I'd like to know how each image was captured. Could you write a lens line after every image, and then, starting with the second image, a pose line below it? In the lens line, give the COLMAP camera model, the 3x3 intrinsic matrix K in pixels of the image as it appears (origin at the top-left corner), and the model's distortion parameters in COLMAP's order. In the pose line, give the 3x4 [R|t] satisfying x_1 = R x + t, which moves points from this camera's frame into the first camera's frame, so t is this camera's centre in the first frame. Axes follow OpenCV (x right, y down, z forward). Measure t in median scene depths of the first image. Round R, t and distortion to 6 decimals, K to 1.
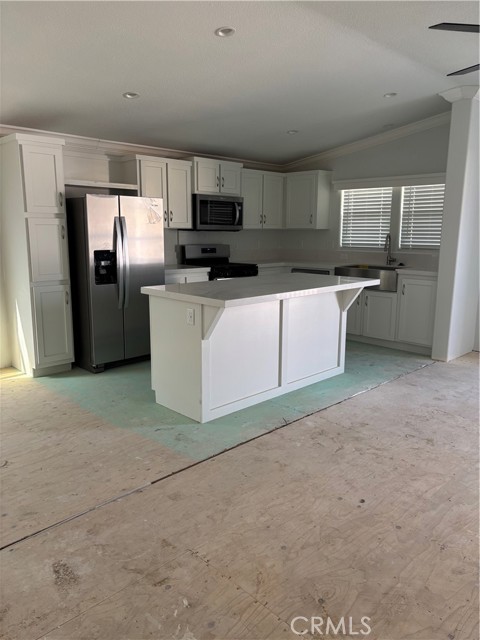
lens RADIAL K [[483.3, 0, 240.0], [0, 483.3, 320.0], [0, 0, 1]] dist [0.042259, -0.036308]
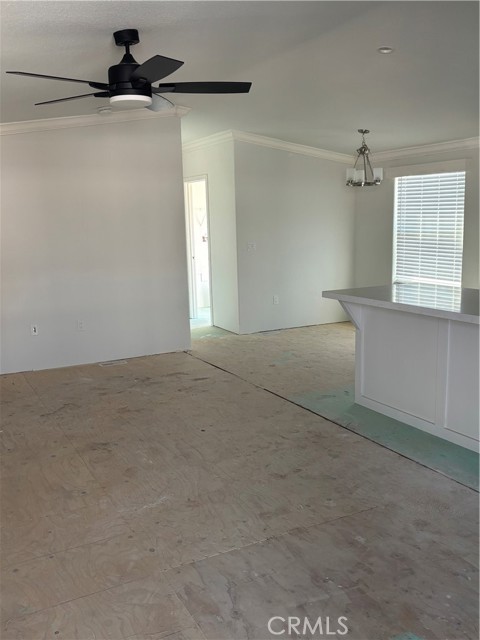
lens RADIAL K [[614.9, 0, 240.0], [0, 614.9, 320.0], [0, 0, 1]] dist [0.021791, -0.018583]
pose [[-0.298891, 0.155647, -0.941508, 1.392853], [-0.161715, 0.964078, 0.210717, -0.243097], [0.940485, 0.215237, -0.262983, 1.141102]]
